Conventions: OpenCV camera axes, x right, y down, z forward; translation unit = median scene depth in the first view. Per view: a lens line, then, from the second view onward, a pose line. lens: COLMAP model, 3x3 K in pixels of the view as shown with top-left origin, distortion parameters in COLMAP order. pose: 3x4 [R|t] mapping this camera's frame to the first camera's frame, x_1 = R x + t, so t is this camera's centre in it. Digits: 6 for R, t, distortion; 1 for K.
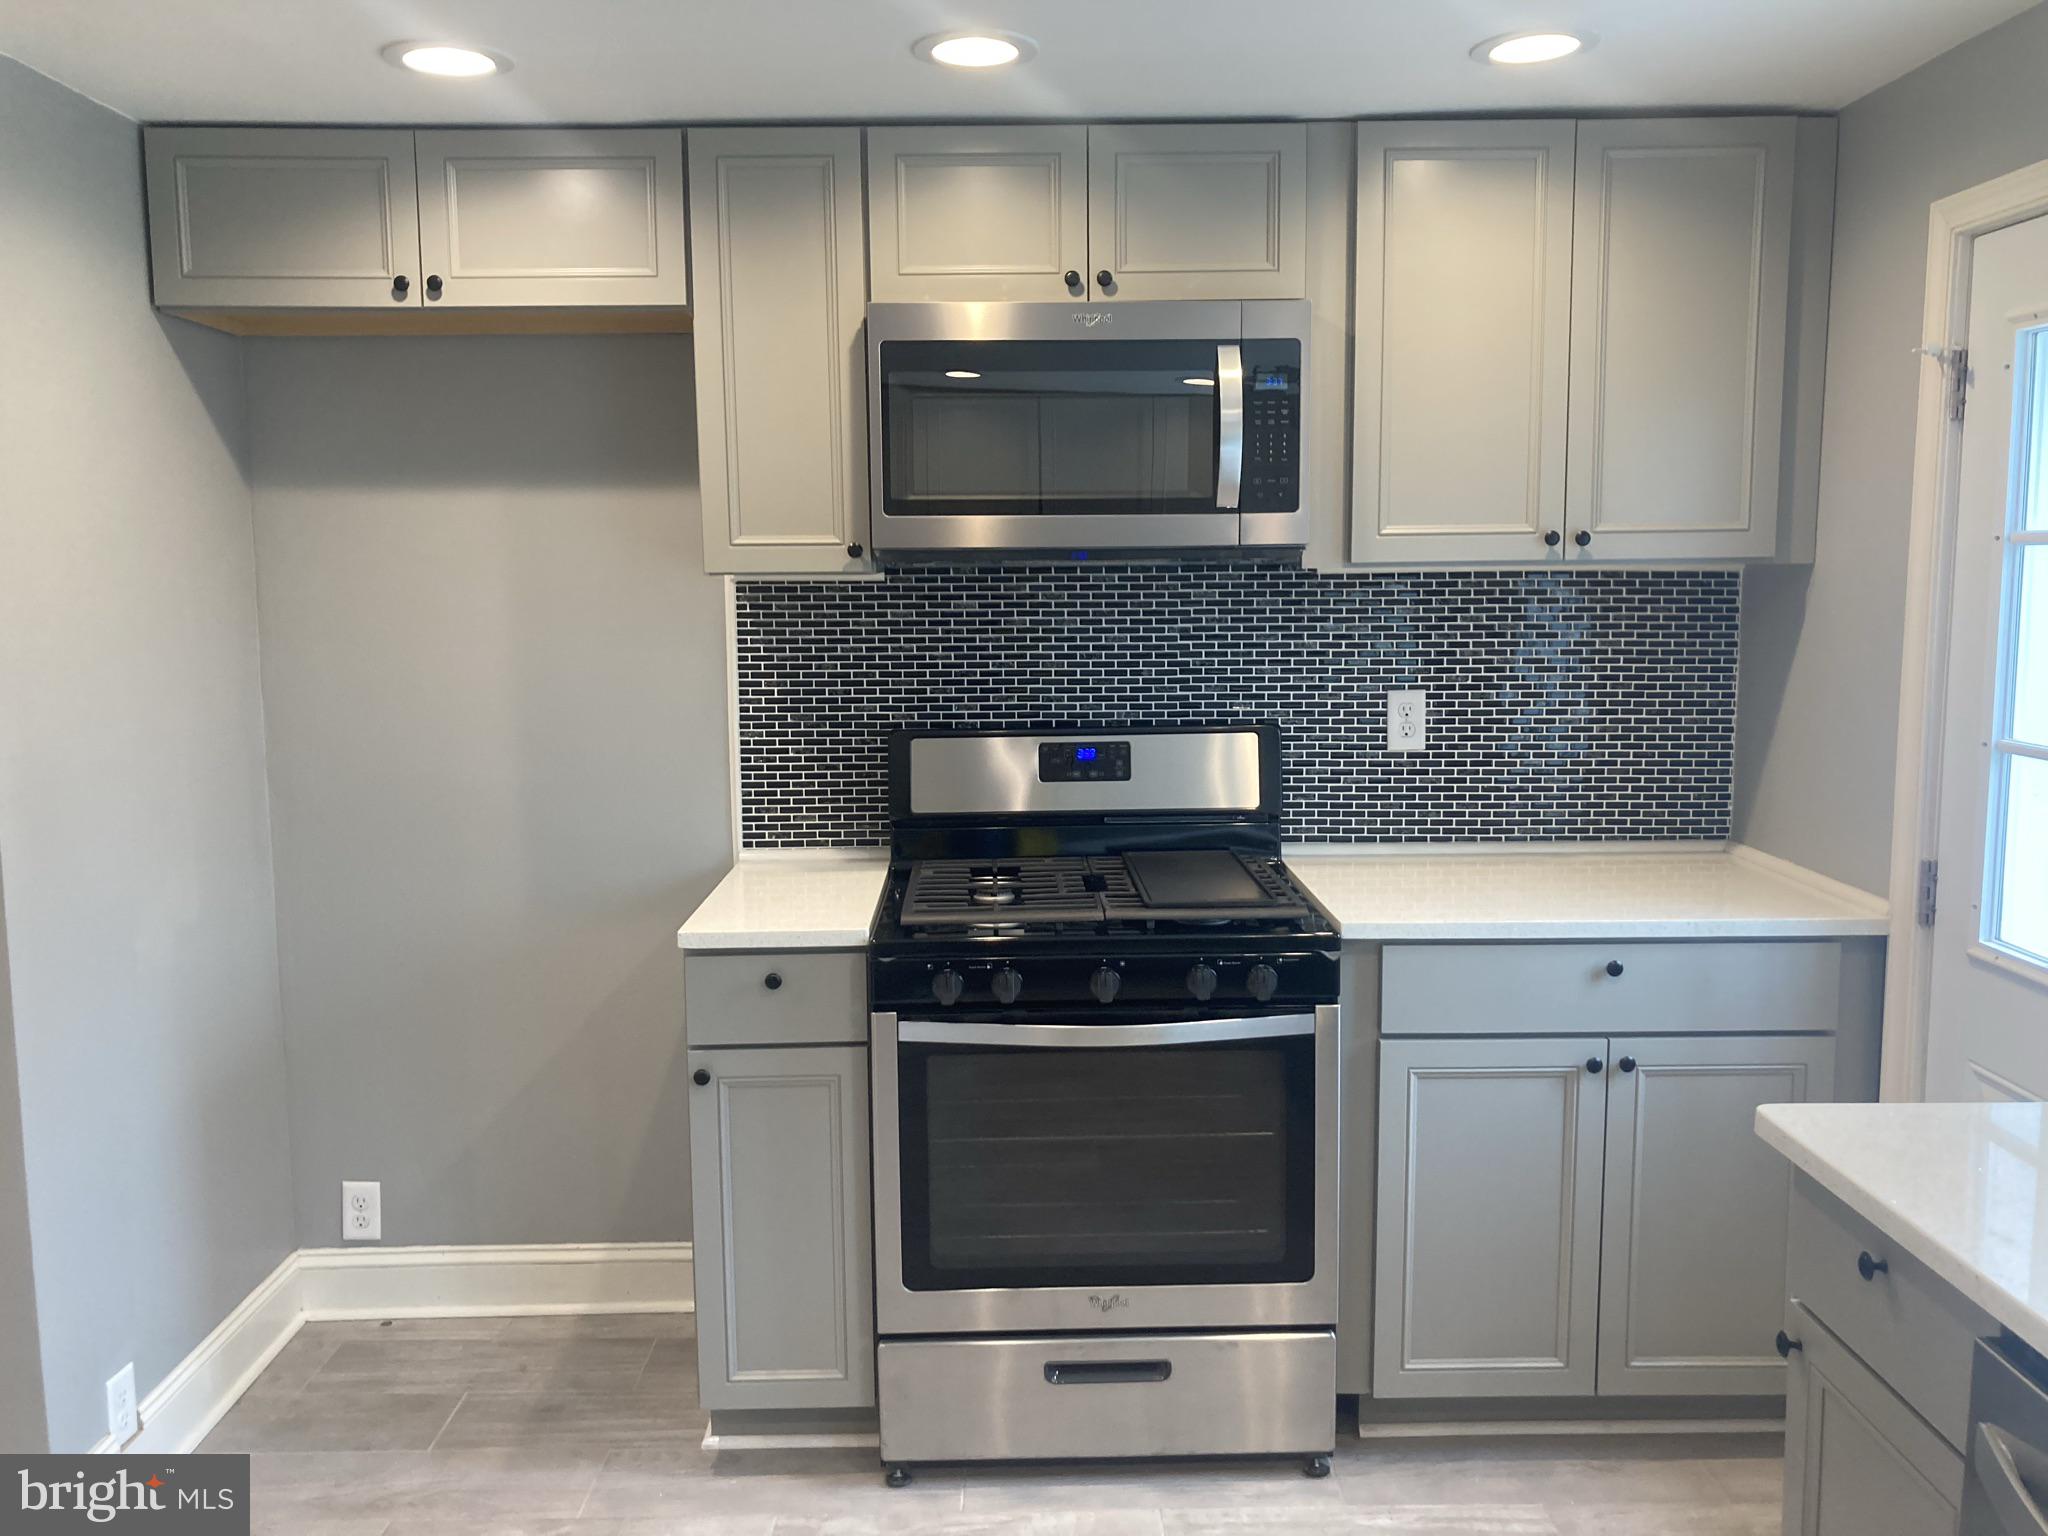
lens RADIAL K [[1751.6, 0, 1024.0], [0, 1751.6, 768.0], [0, 0, 1]] dist [0.014606, 0.007977]
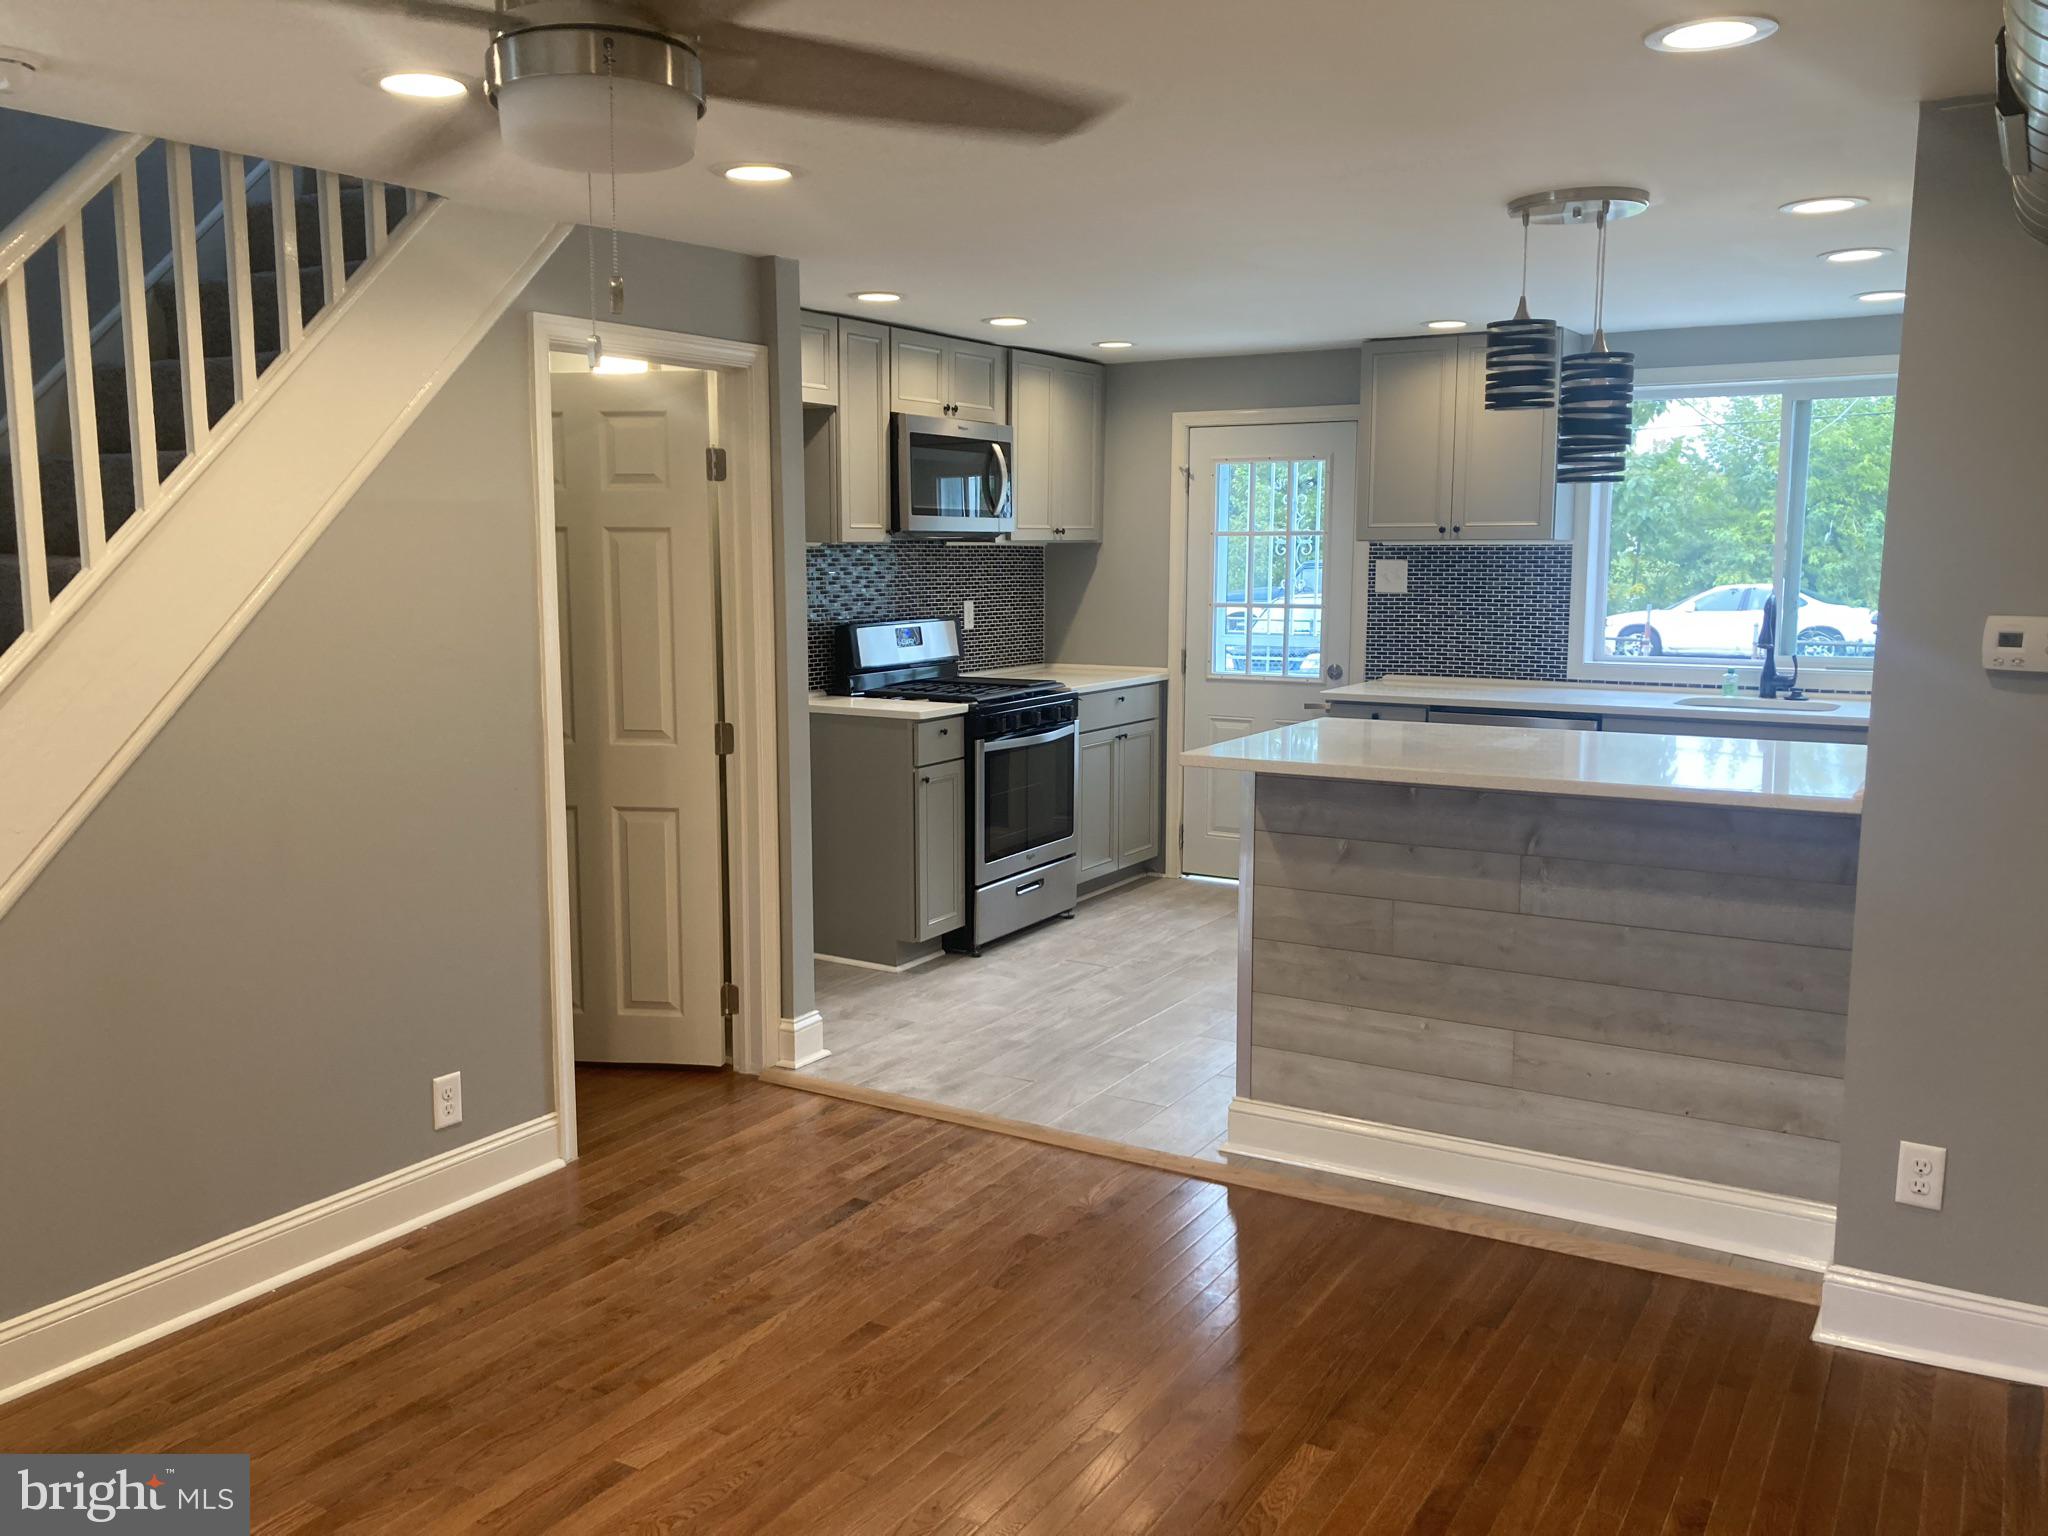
lens RADIAL K [[1666.2, 0, 1024.0], [0, 1666.2, 768.0], [0, 0, 1]] dist [-0.004867, -0.003680]
pose [[0.523871, -0.106446, 0.845120, -1.505214], [0.102328, 0.992840, 0.061621, 0.041584], [-0.845629, 0.054198, 0.531013, -0.145187]]
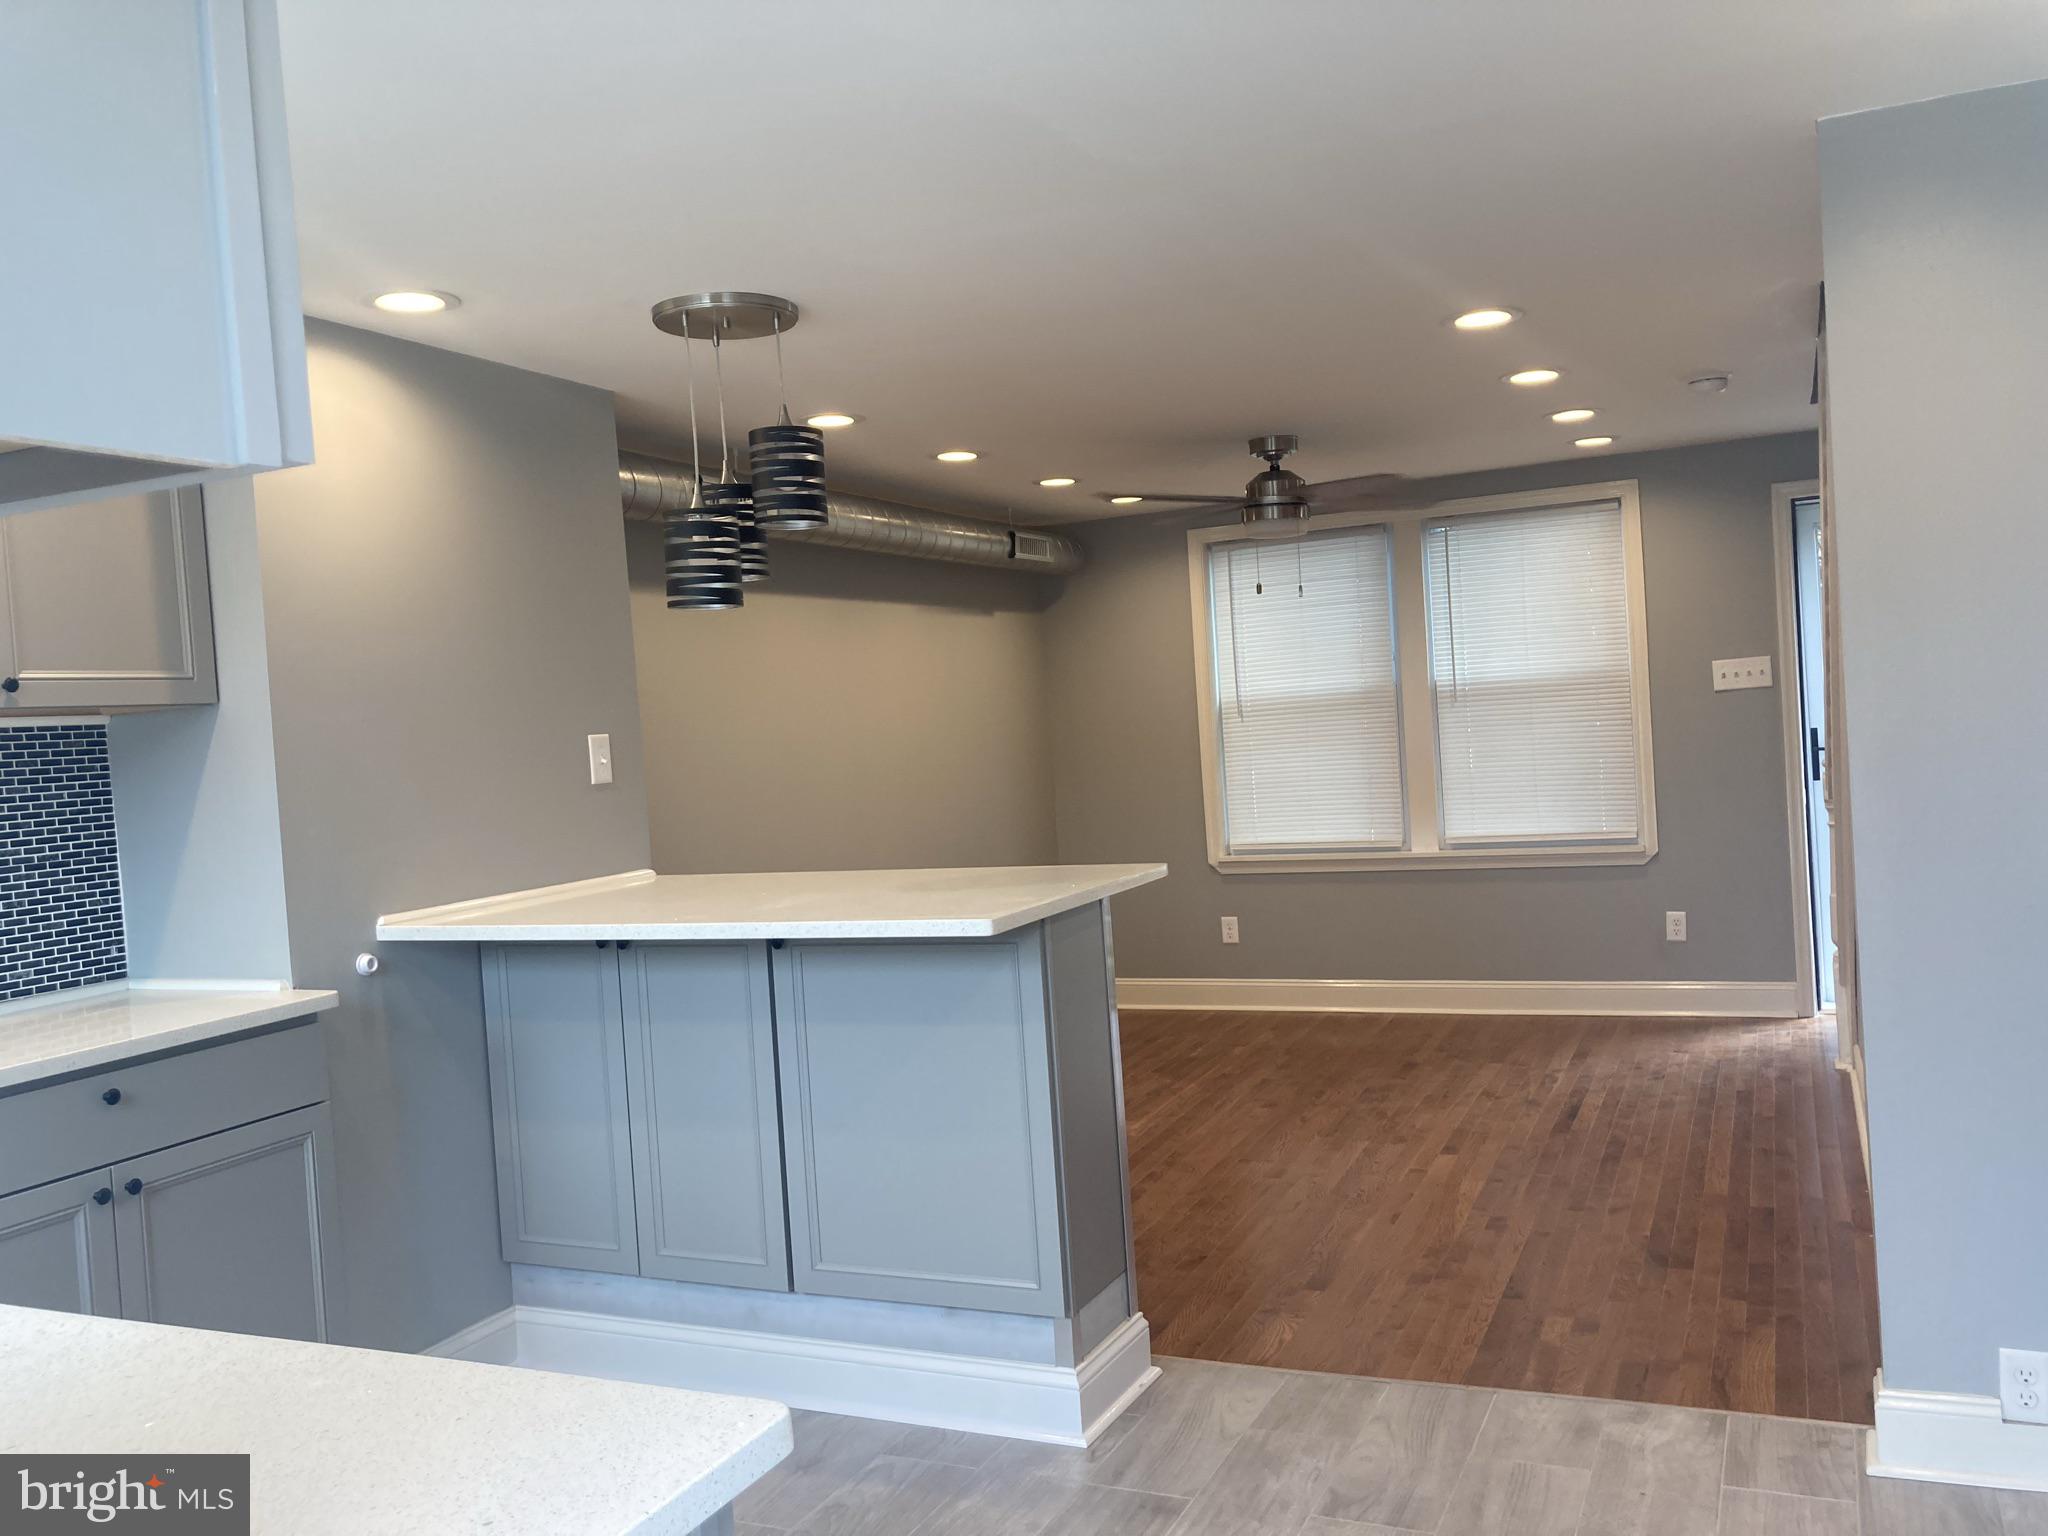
lens RADIAL K [[1638.4, 0, 1024.0], [0, 1638.4, 768.0], [0, 0, 1]] dist [0.003570, 0.000011]
pose [[-0.424035, 0.062622, -0.903478, 0.565778], [-0.043346, 0.995060, 0.089313, -0.043018], [0.904608, 0.077034, -0.419226, 0.746735]]
